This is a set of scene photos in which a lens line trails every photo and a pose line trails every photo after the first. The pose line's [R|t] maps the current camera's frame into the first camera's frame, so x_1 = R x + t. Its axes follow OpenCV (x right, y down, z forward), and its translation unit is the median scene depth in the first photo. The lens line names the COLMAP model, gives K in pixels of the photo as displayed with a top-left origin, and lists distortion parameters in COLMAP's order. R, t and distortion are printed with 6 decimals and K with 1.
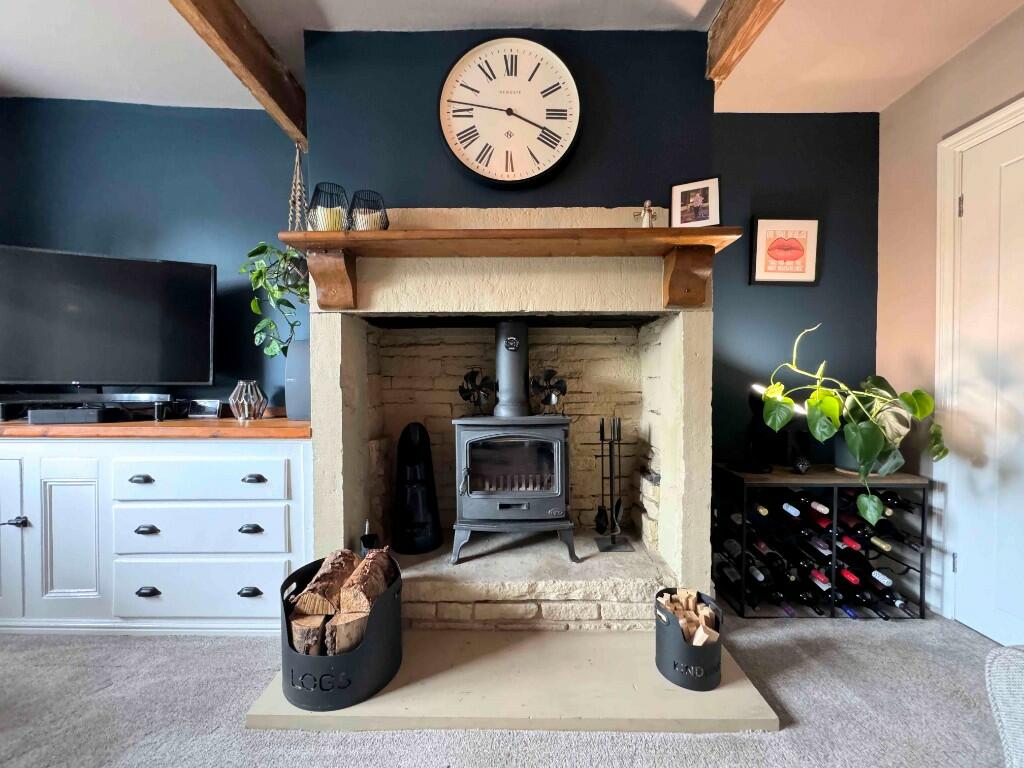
lens RADIAL K [[407.7, 0, 512.0], [0, 407.7, 384.0], [0, 0, 1]] dist [-0.000089, -0.000018]
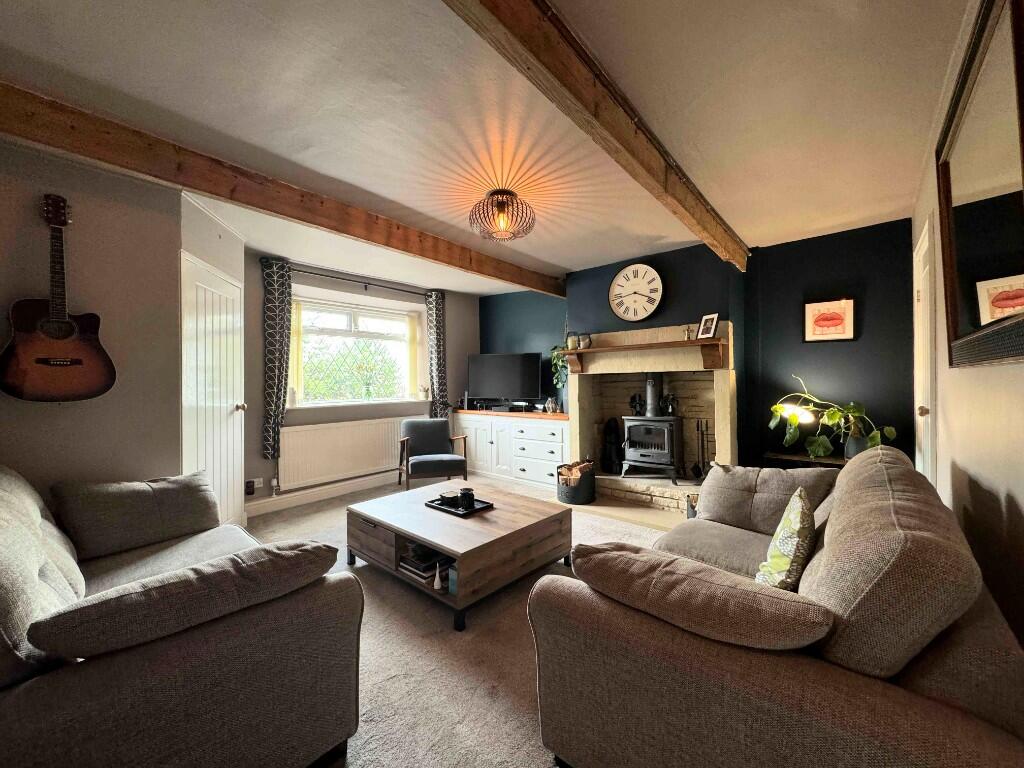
lens RADIAL K [[407.7, 0, 512.0], [0, 407.7, 384.0], [0, 0, 1]] dist [-0.000089, -0.000018]
pose [[0.753454, -0.006169, -0.657471, 0.934374], [0.001645, 0.999971, -0.007496, -0.083930], [0.657498, 0.004567, 0.753442, -1.201604]]
